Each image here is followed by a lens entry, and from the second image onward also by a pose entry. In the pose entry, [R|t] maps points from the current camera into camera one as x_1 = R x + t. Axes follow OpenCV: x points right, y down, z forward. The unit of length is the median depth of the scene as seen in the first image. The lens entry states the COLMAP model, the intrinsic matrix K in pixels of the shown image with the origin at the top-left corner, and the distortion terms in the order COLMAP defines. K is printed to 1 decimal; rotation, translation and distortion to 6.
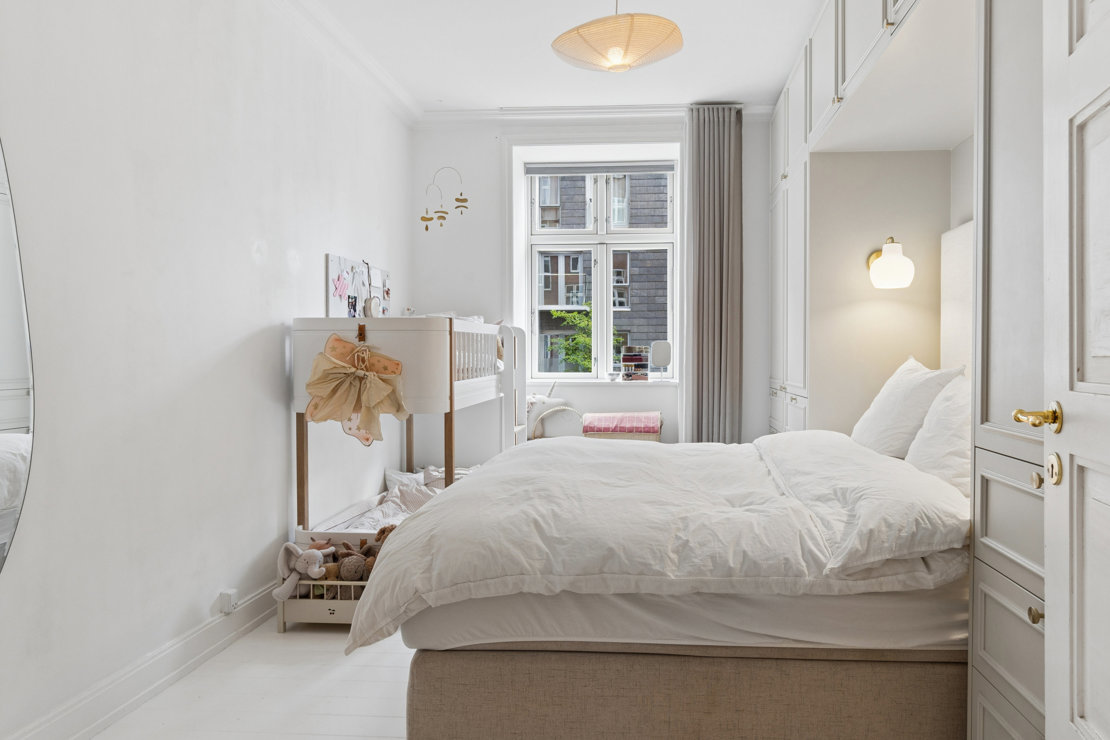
lens RADIAL K [[598.0, 0, 586.7], [0, 598.0, 373.4], [0, 0, 1]] dist [-0.000938, 0.000284]
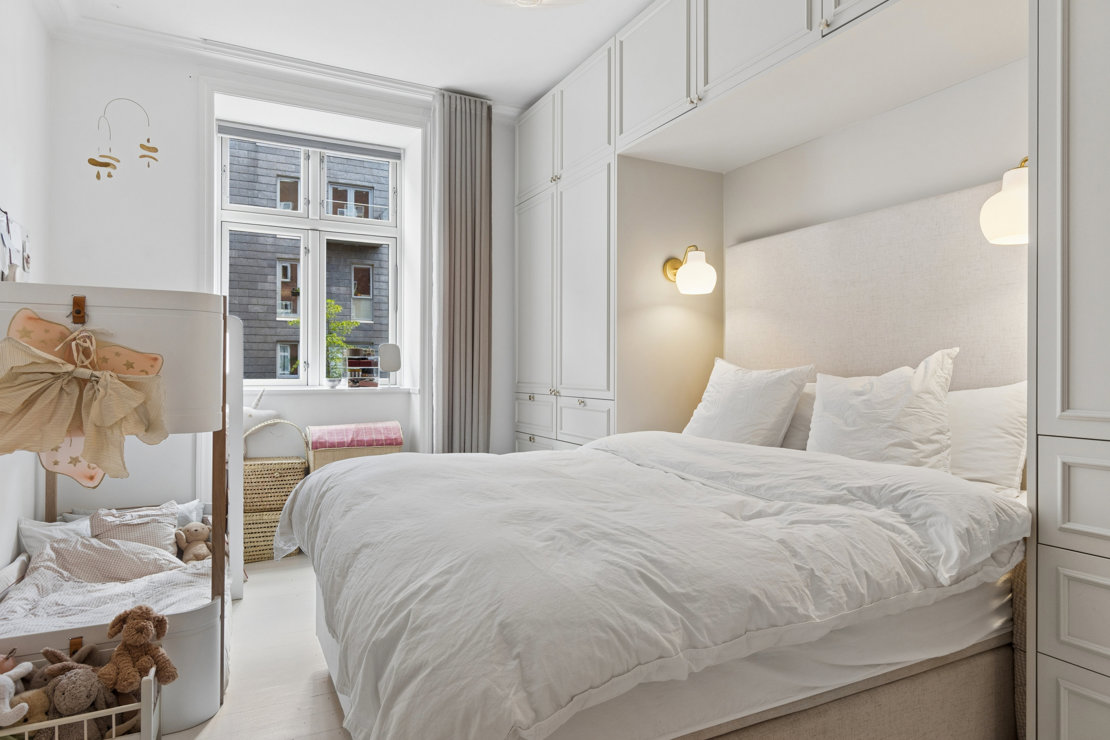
lens RADIAL K [[596.2, 0, 513.0], [0, 596.2, 369.5], [0, 0, 1]] dist [0.000421, 0.001543]
pose [[0.881091, 0.004882, 0.472922, -0.332626], [0.006264, 0.999739, -0.021990, 0.015245], [-0.472905, 0.022338, 0.880830, 0.280321]]
